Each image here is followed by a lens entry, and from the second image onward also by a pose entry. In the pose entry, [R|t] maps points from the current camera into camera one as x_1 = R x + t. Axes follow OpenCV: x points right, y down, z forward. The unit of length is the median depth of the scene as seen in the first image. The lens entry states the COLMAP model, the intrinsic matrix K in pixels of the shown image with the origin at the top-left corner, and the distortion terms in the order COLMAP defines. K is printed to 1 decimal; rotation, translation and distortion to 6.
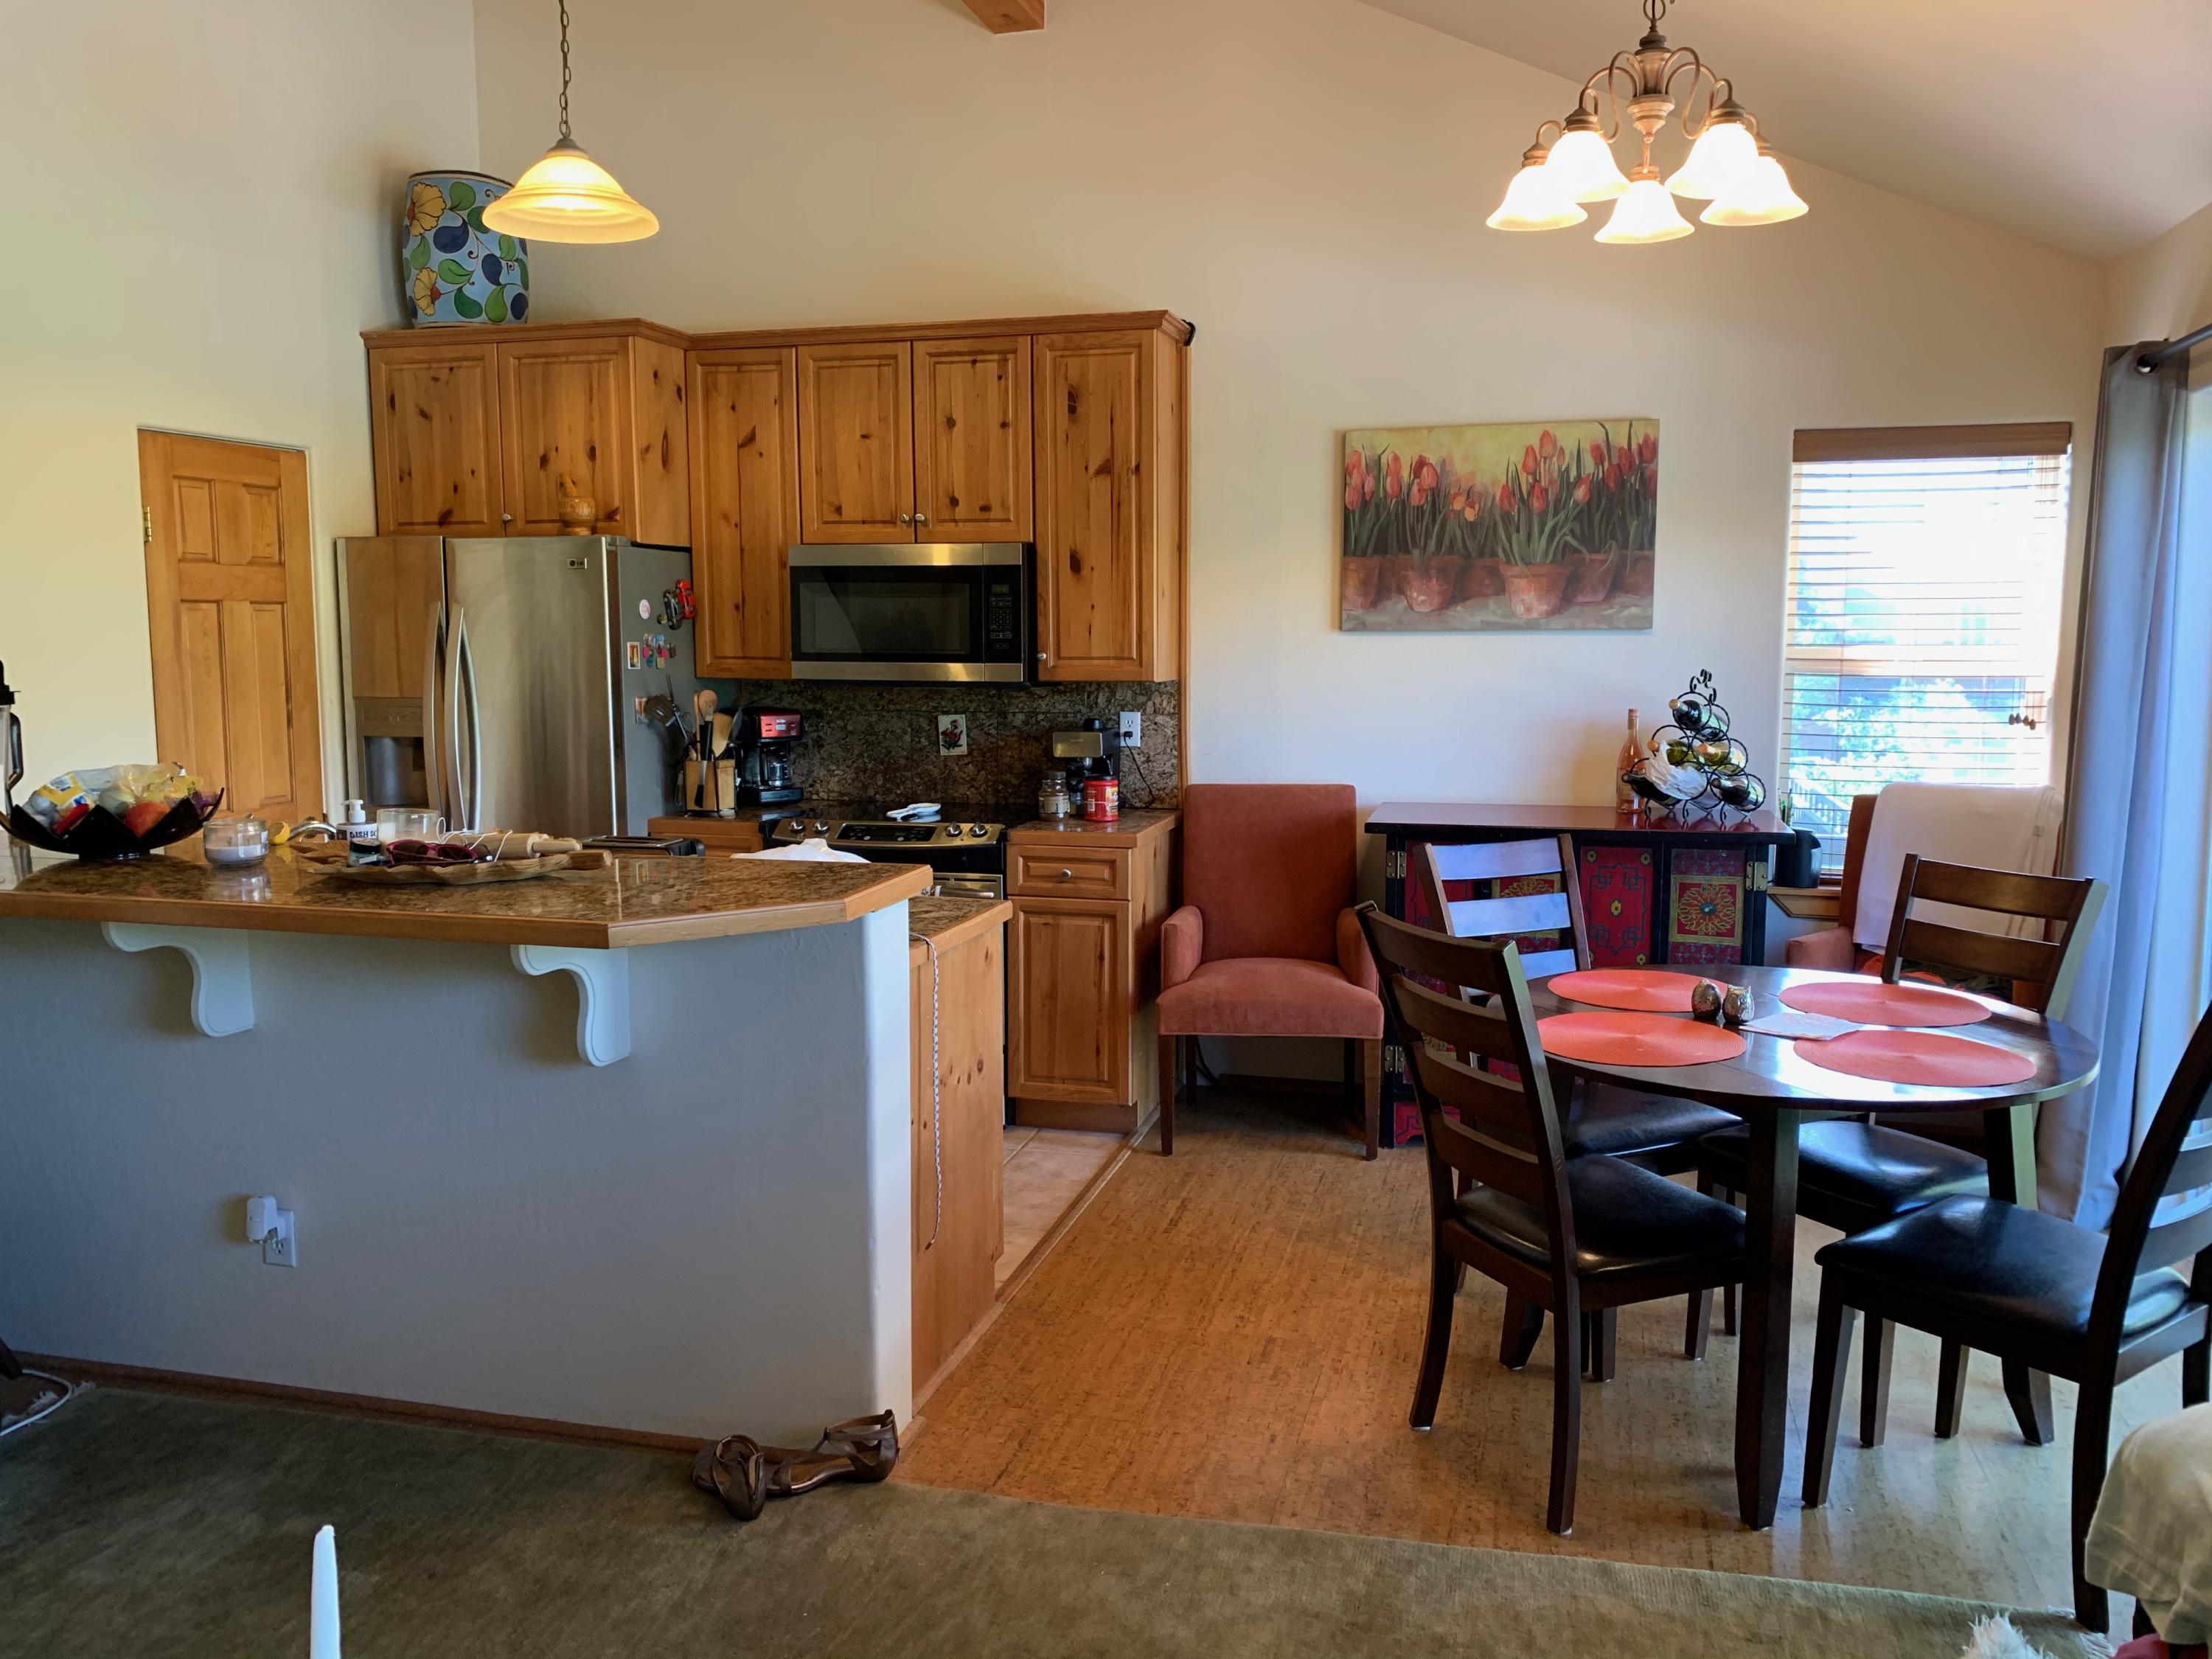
lens RADIAL K [[1674.5, 0, 1159.0], [0, 1674.5, 834.3], [0, 0, 1]] dist [0.151048, -0.342750]
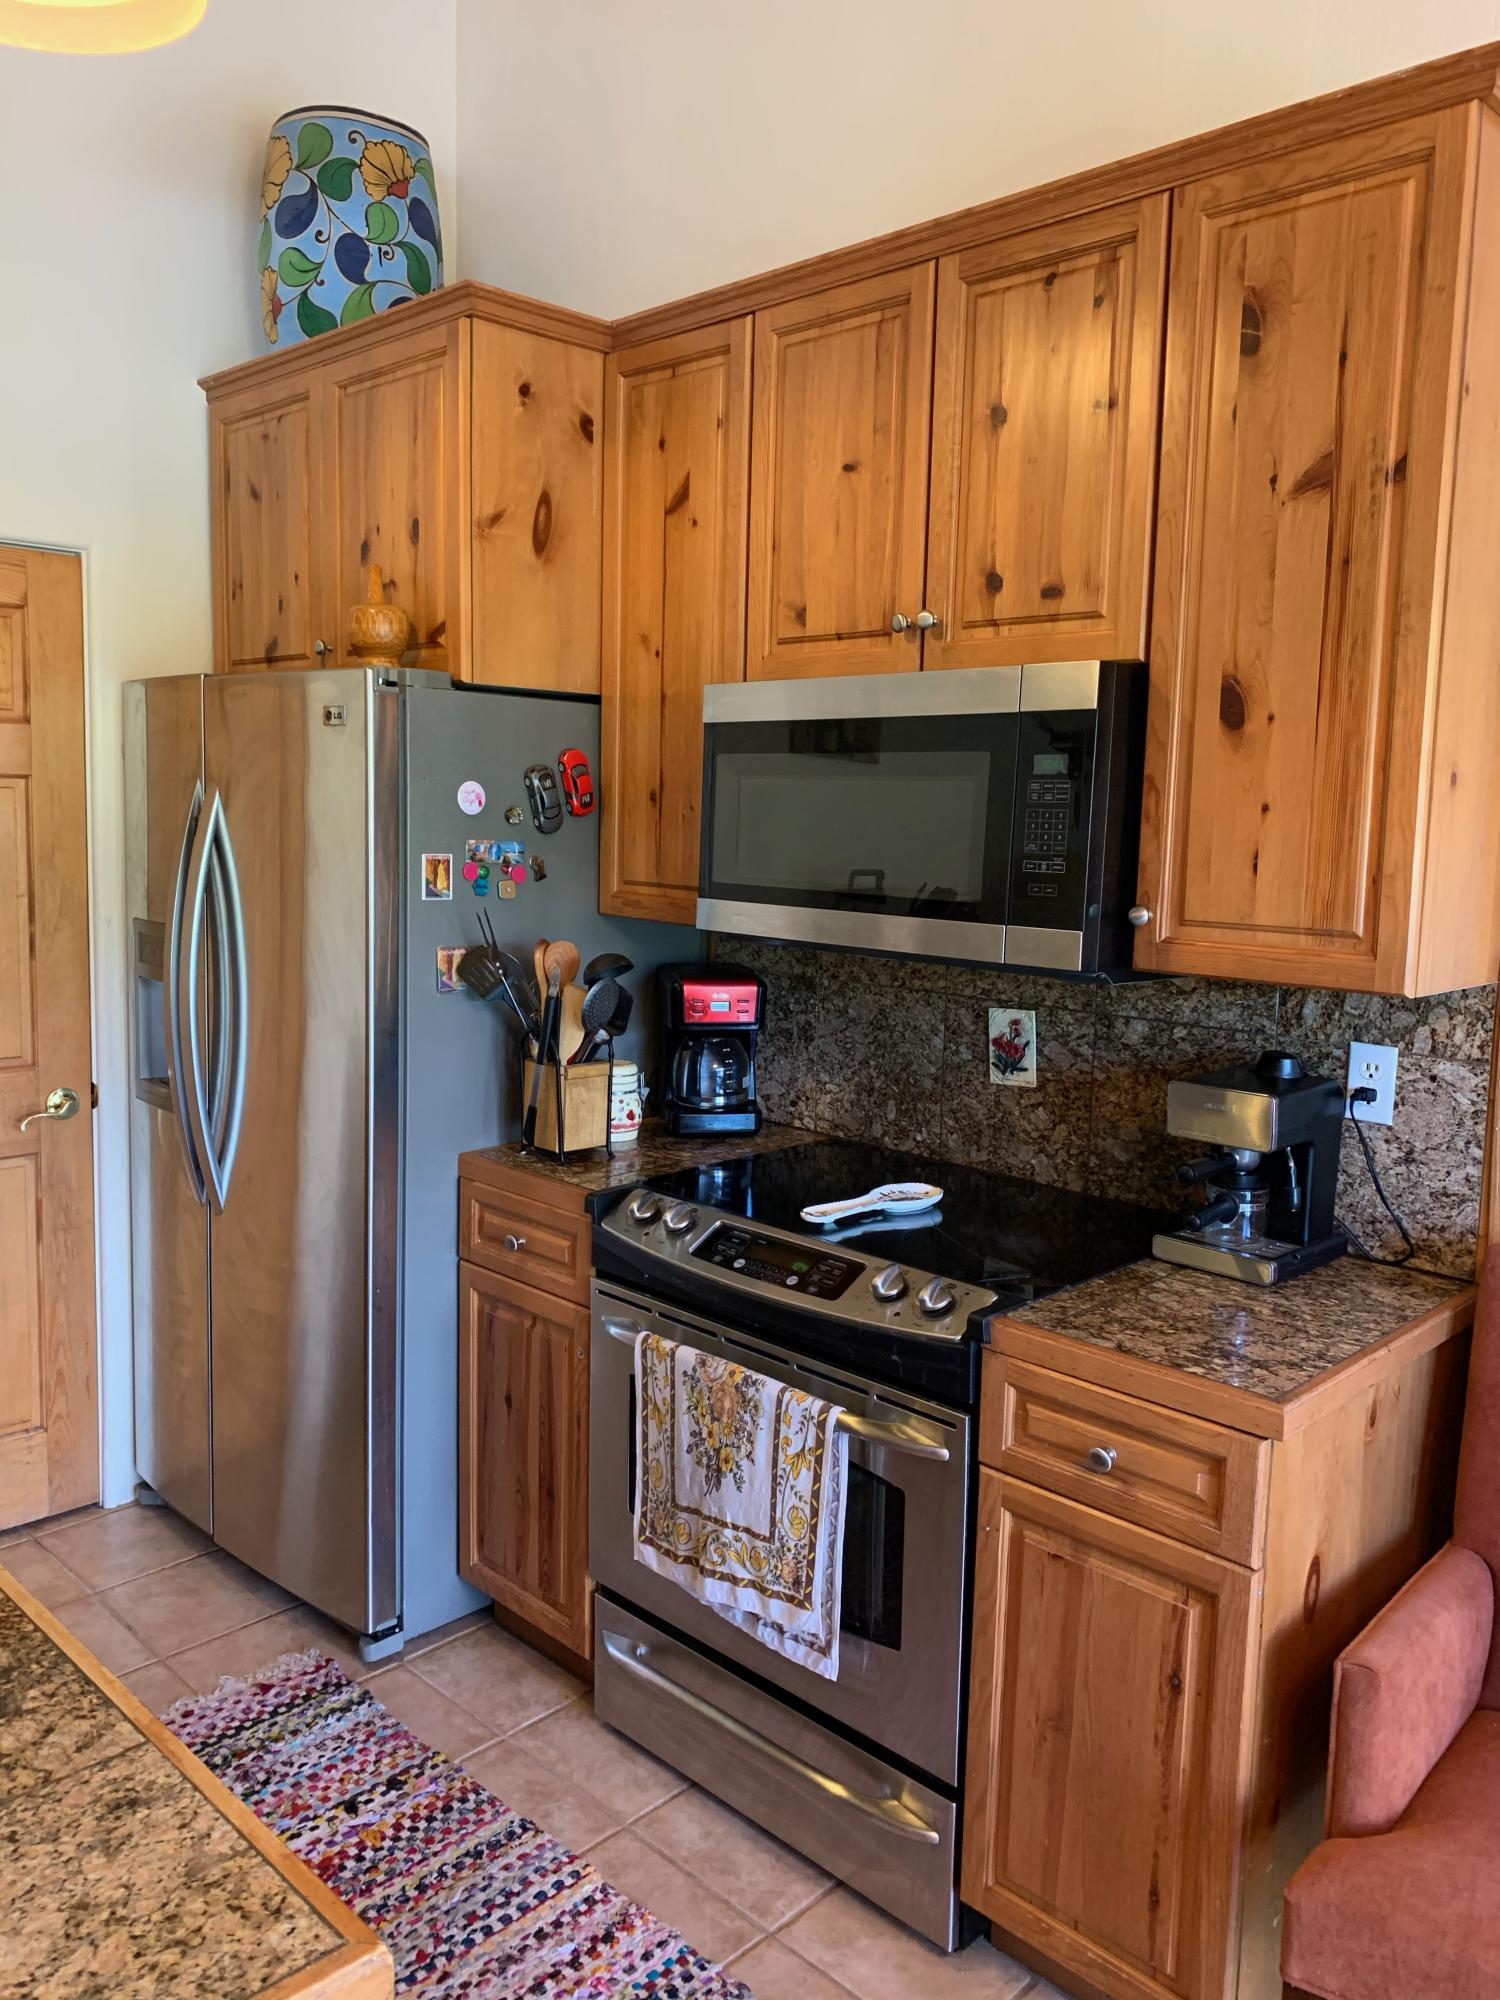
lens RADIAL K [[1525.0, 0, 748.2], [0, 1525.0, 974.9], [0, 0, 1]] dist [0.038849, -0.054269]
pose [[0.855181, 0.080685, -0.512010, 0.049550], [-0.087494, 0.996106, 0.010835, -0.085326], [0.510891, 0.035532, 0.858911, 0.595769]]
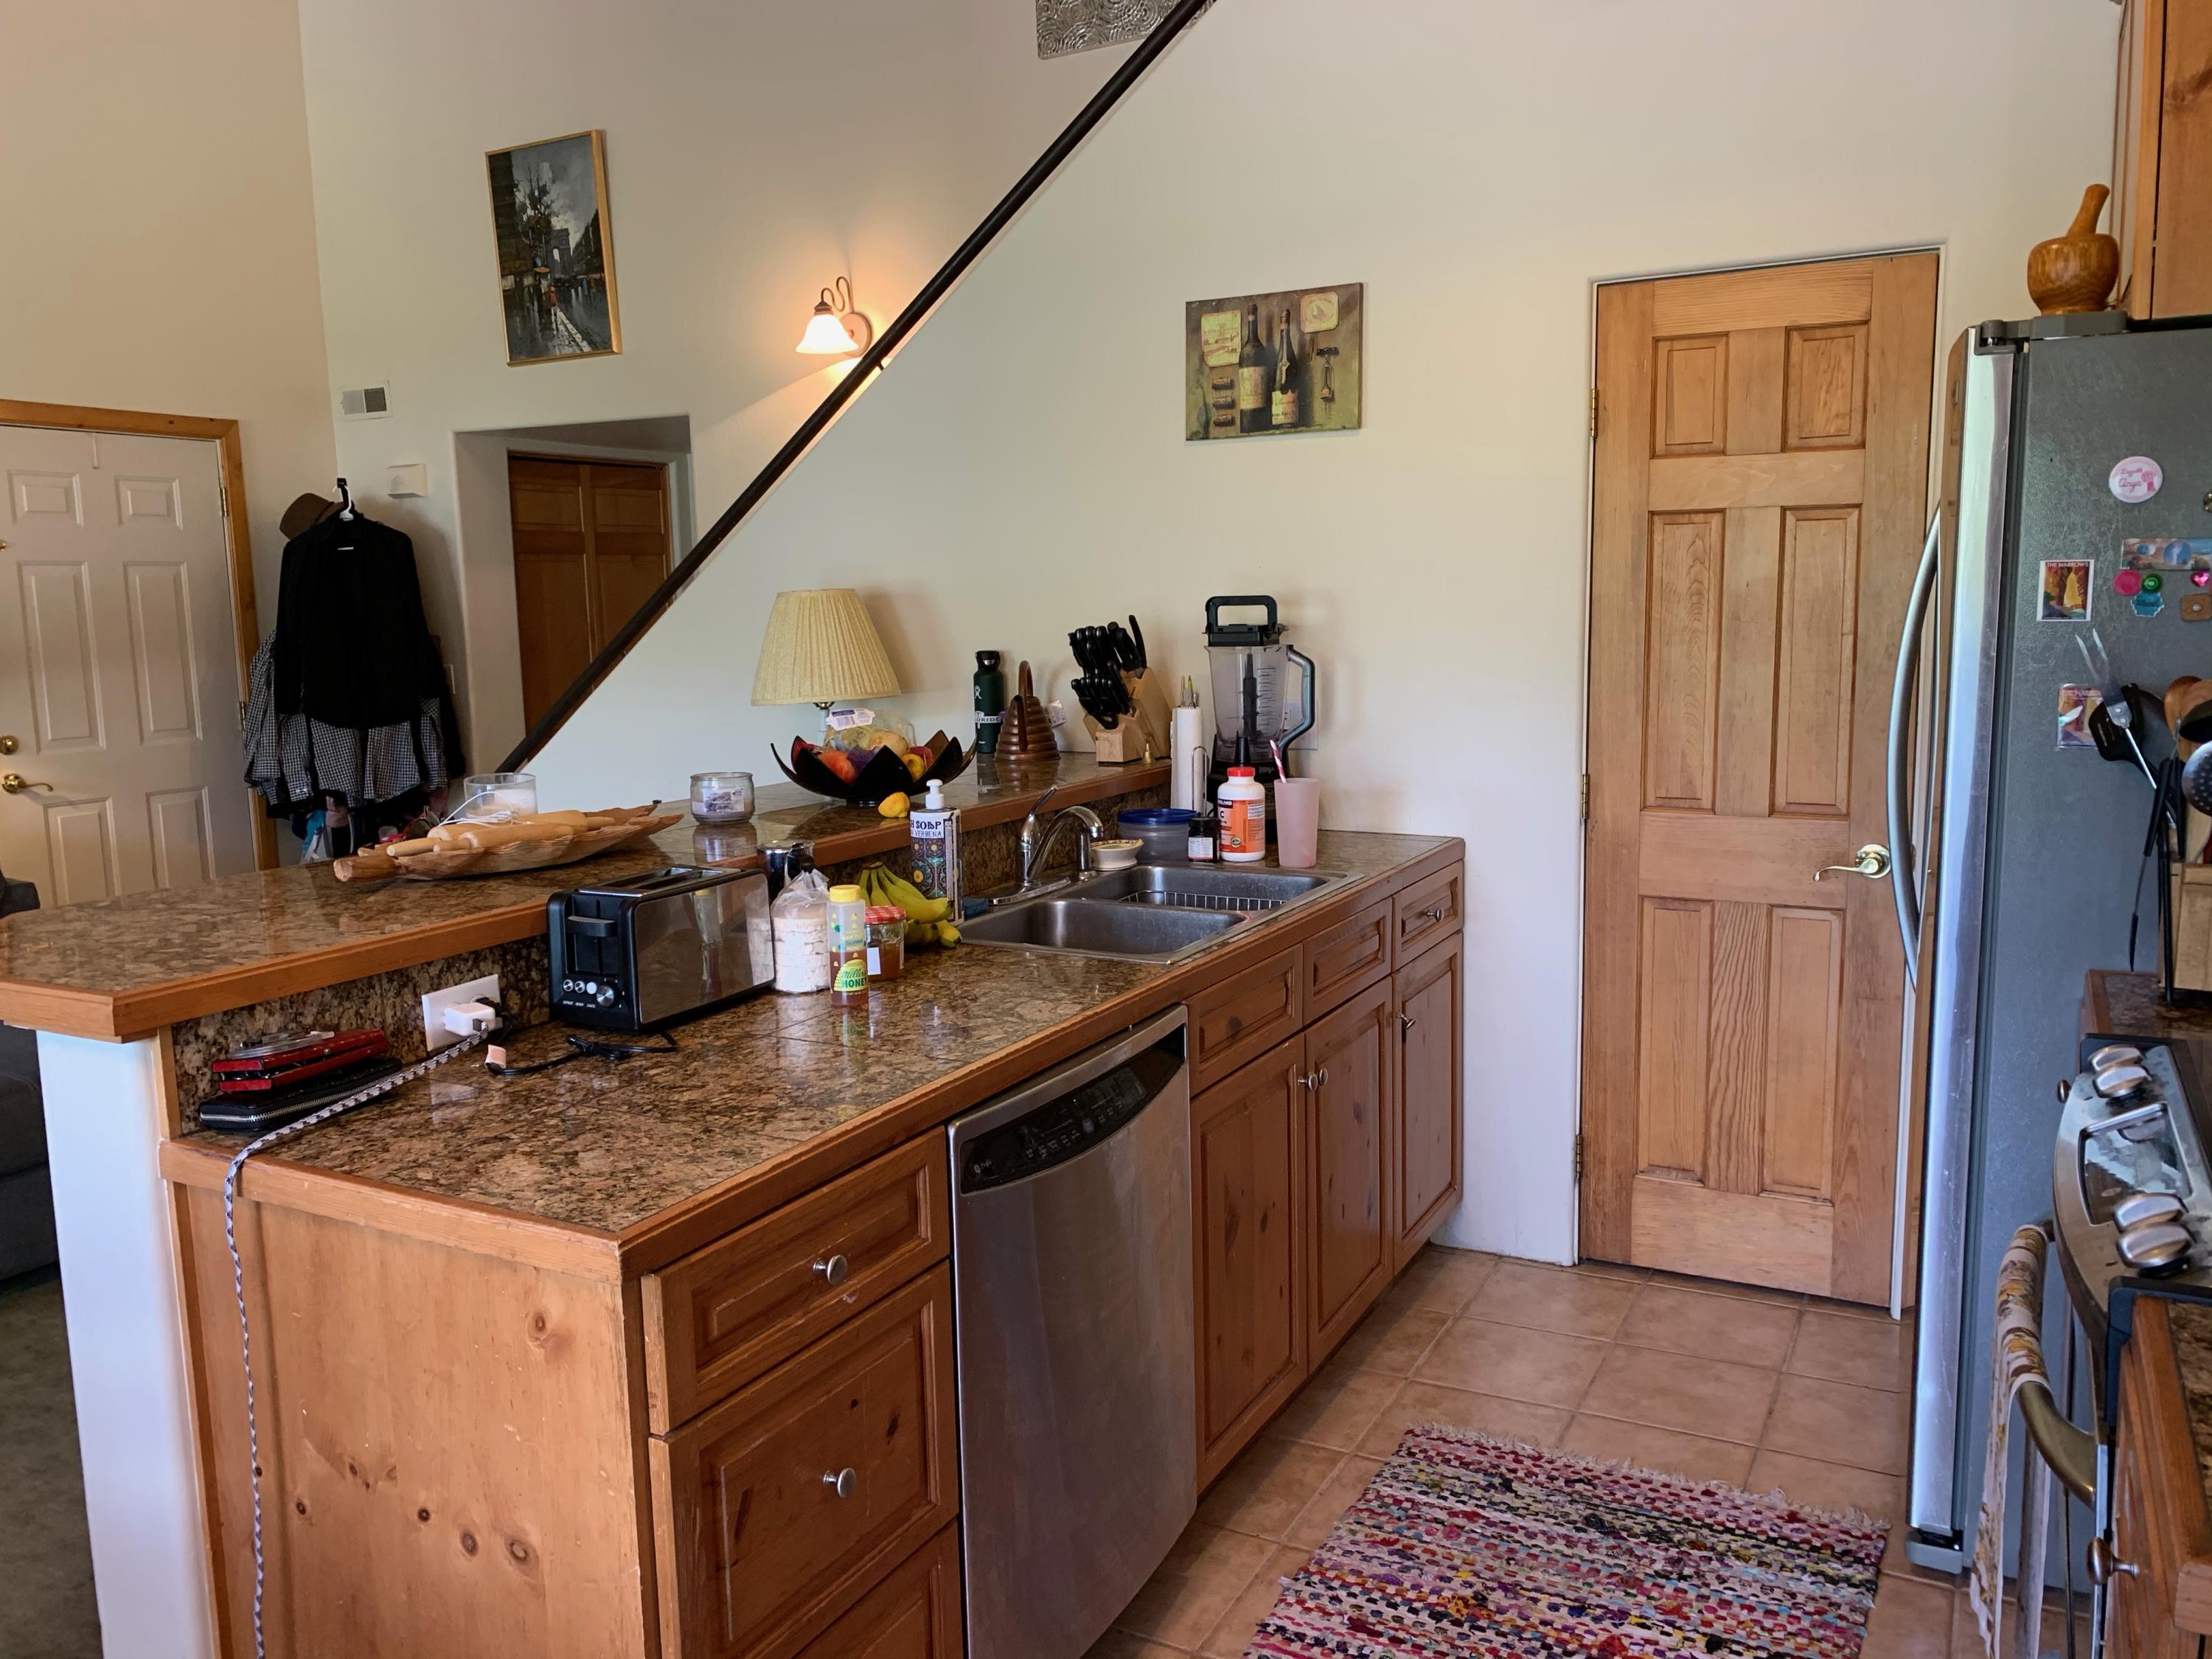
lens RADIAL K [[1686.7, 0, 1106.0], [0, 1686.7, 829.5], [0, 0, 1]] dist [0.038849, -0.054269]
pose [[-0.264657, 0.138654, -0.954323, 0.172694], [-0.091849, 0.981486, 0.168072, -0.094049], [0.959959, 0.132135, -0.247022, 0.862961]]
